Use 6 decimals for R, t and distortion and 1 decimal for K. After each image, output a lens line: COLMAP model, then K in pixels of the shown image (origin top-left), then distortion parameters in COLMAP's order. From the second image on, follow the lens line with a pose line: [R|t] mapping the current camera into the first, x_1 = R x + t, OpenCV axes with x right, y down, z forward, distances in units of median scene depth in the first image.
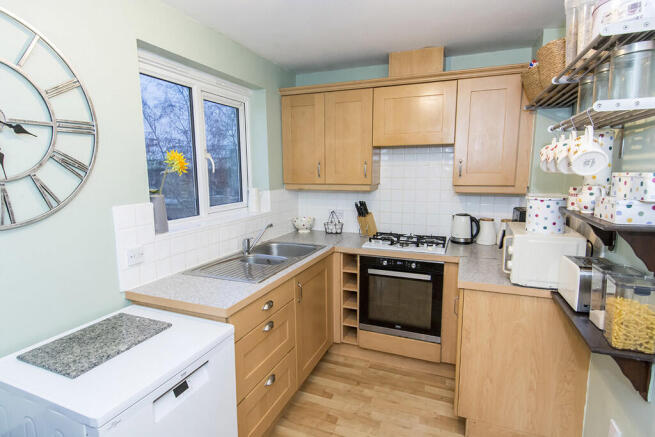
lens RADIAL K [[343.8, 0, 325.8], [0, 343.8, 219.4], [0, 0, 1]] dist [0.010827, -0.006006]
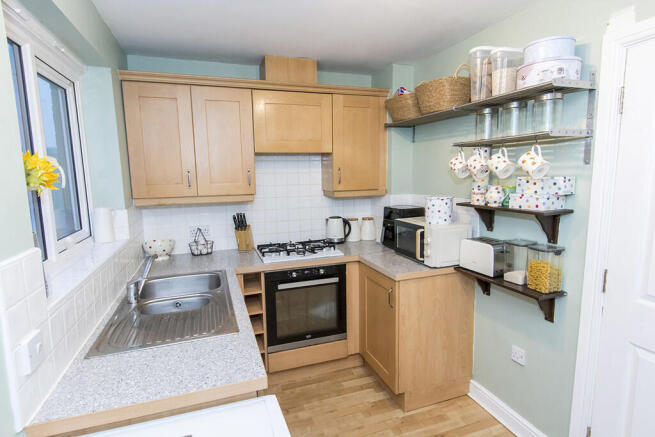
lens RADIAL K [[343.8, 0, 323.7], [0, 343.8, 219.6], [0, 0, 1]] dist [0.010827, -0.006006]
pose [[0.751430, -0.097326, 0.652595, -0.379336], [0.109651, 0.993728, 0.021944, -0.038291], [-0.650638, 0.055068, 0.757389, 0.214692]]
